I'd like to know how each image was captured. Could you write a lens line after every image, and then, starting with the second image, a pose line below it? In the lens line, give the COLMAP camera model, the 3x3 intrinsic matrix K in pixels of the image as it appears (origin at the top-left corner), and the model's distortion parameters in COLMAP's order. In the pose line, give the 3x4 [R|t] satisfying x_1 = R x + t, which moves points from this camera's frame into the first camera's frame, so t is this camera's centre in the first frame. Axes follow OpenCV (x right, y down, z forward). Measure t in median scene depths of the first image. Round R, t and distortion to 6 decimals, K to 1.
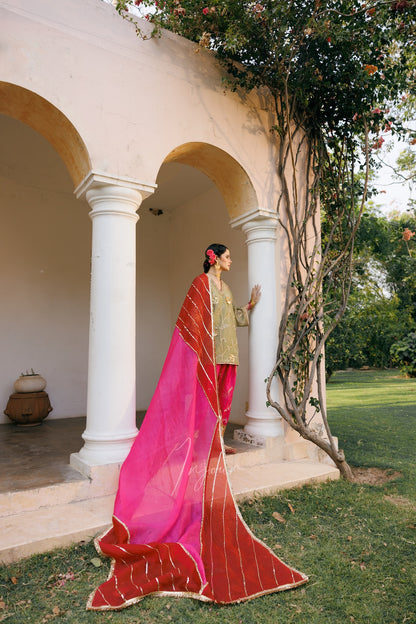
lens RADIAL K [[437.8, 0, 217.8], [0, 437.8, 307.3], [0, 0, 1]] dist [0.021633, -0.005230]
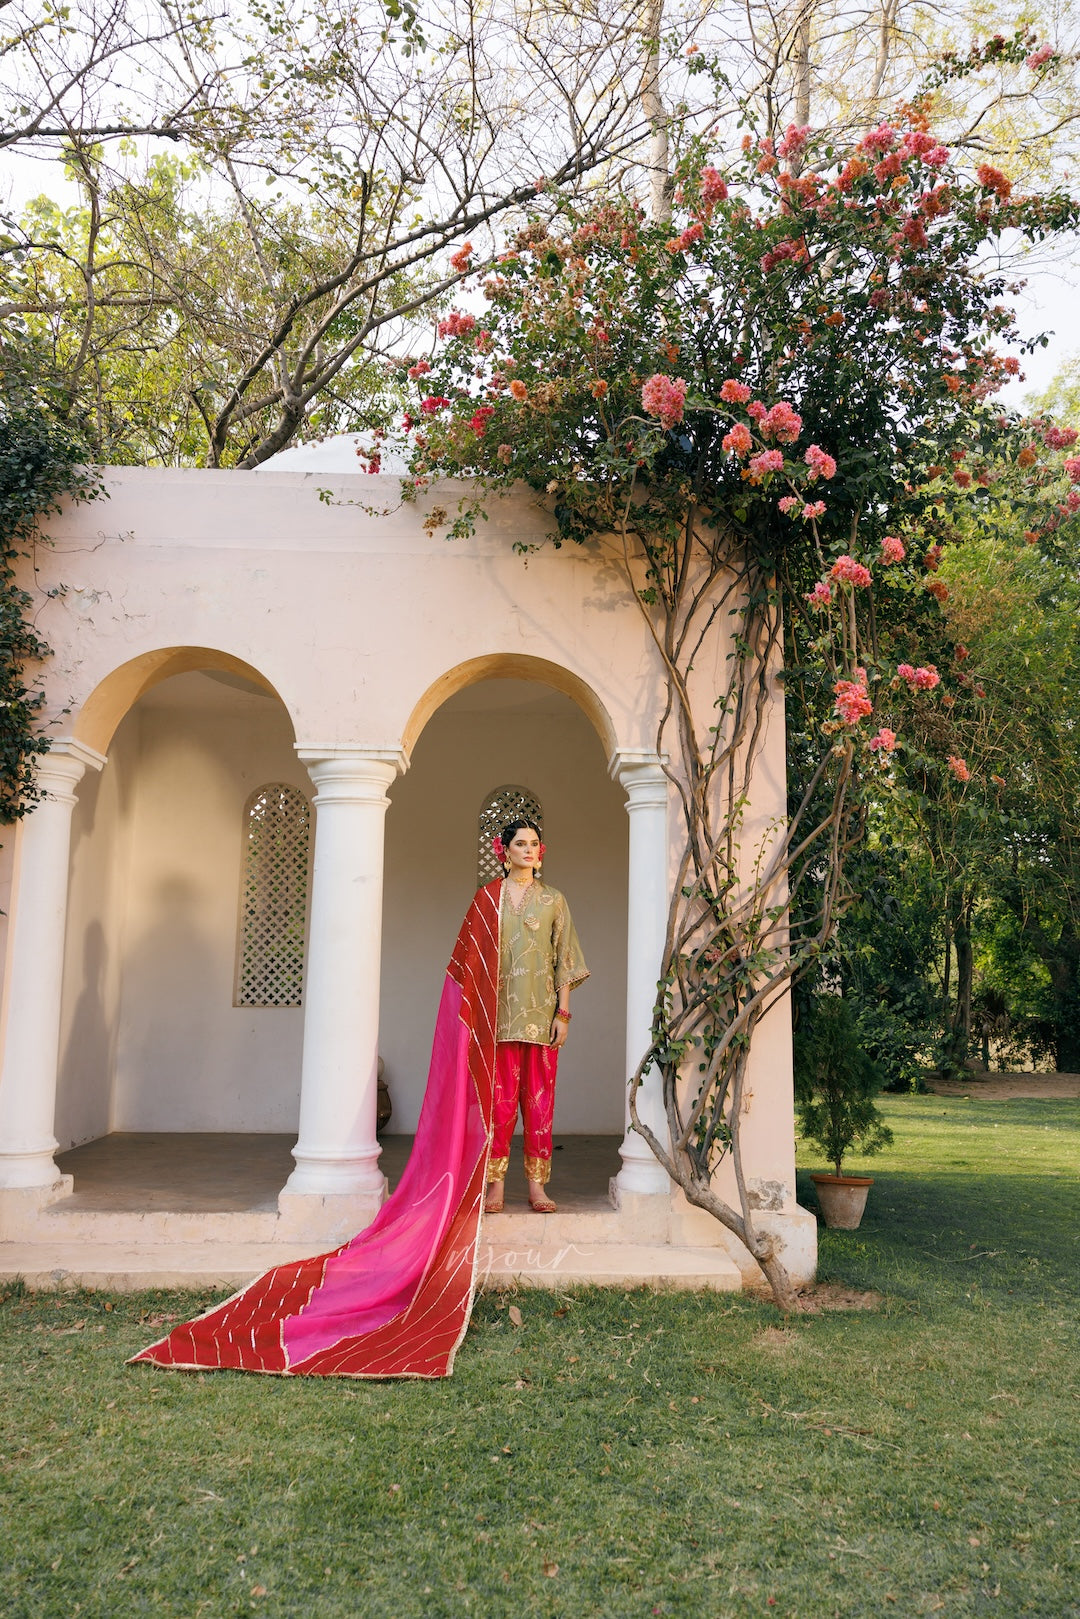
lens RADIAL K [[1136.0, 0, 536.9], [0, 1136.0, 814.2], [0, 0, 1]] dist [0.021633, -0.005230]
pose [[0.848778, -0.063708, -0.524898, 0.794895], [0.035447, 0.997337, -0.063730, -0.072023], [0.527561, 0.035486, 0.848776, -0.228904]]
